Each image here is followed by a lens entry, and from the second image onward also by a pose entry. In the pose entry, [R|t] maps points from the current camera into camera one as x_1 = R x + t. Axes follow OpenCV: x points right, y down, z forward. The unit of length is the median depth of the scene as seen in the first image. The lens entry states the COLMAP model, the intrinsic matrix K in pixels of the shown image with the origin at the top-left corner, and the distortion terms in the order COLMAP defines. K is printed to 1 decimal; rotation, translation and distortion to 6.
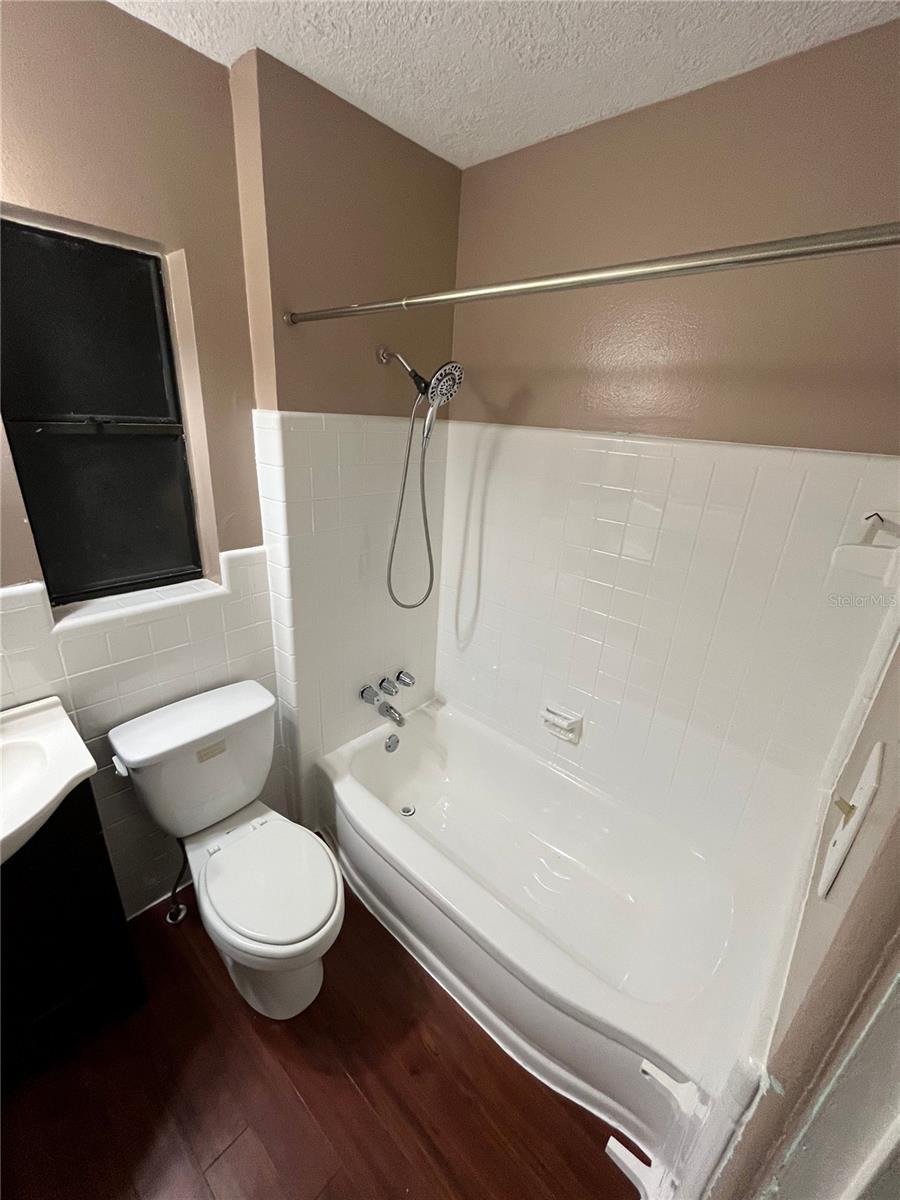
lens RADIAL K [[486.8, 0, 446.6], [0, 486.8, 600.0], [0, 0, 1]] dist [-0.006119, -0.000081]
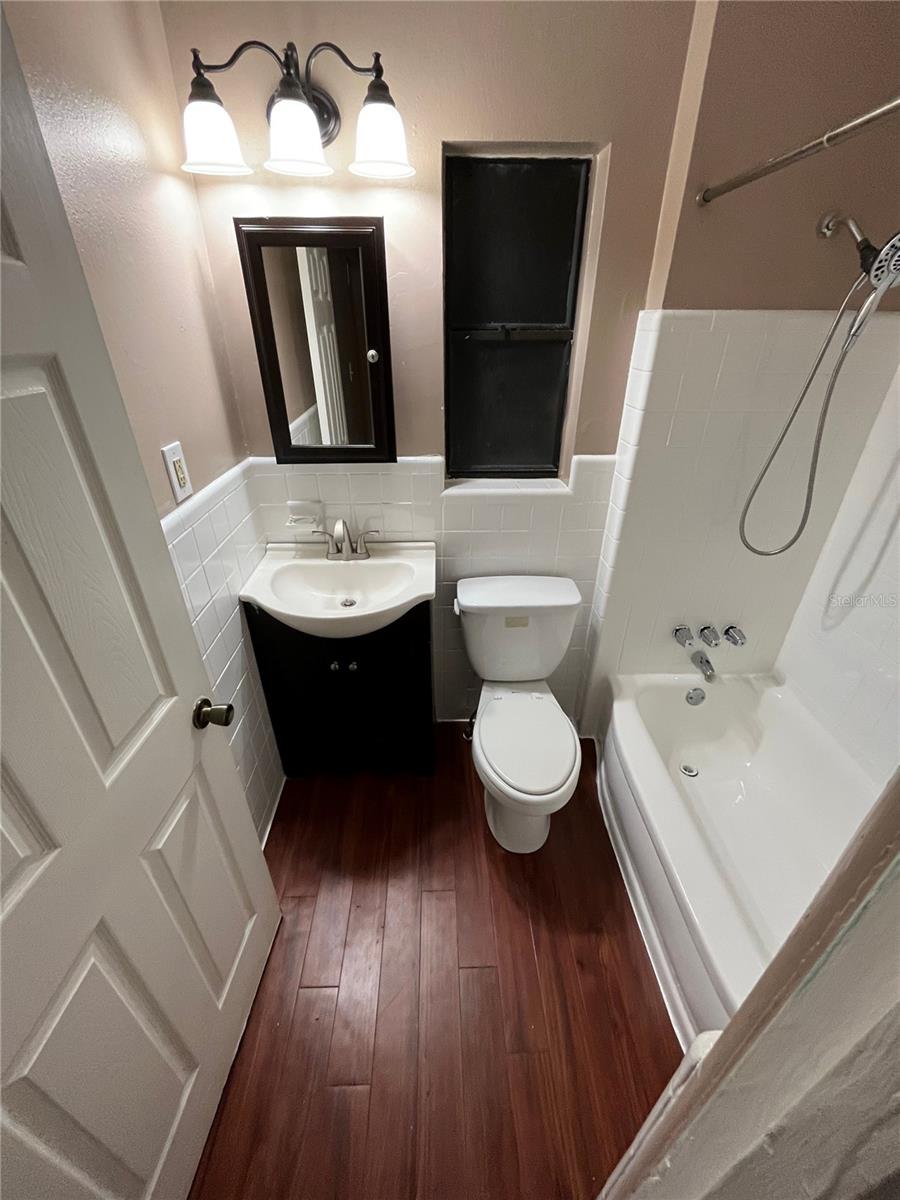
lens RADIAL K [[486.8, 0, 450.0], [0, 486.8, 601.1], [0, 0, 1]] dist [-0.006119, -0.000081]
pose [[0.686286, 0.313980, -0.656070, 0.164007], [-0.223337, 0.949417, 0.220746, 0.034335], [0.692194, -0.004970, 0.721695, 0.022987]]
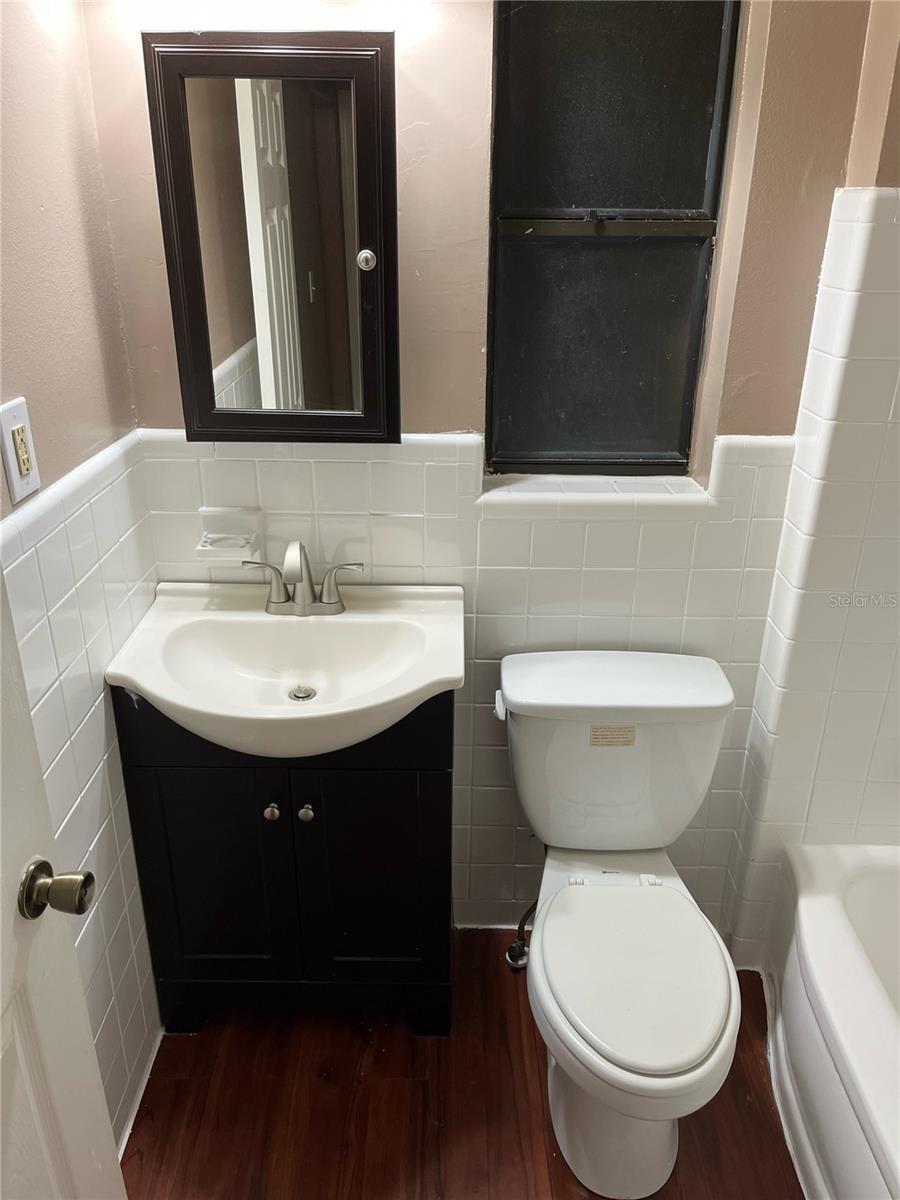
lens RADIAL K [[910.7, 0, 452.3], [0, 910.7, 599.9], [0, 0, 1]] dist [0.038784, -0.051003]
pose [[0.666962, 0.251483, -0.701368, 0.165297], [-0.241096, 0.963518, 0.116211, 0.047494], [0.705006, 0.091589, 0.703262, -0.010839]]
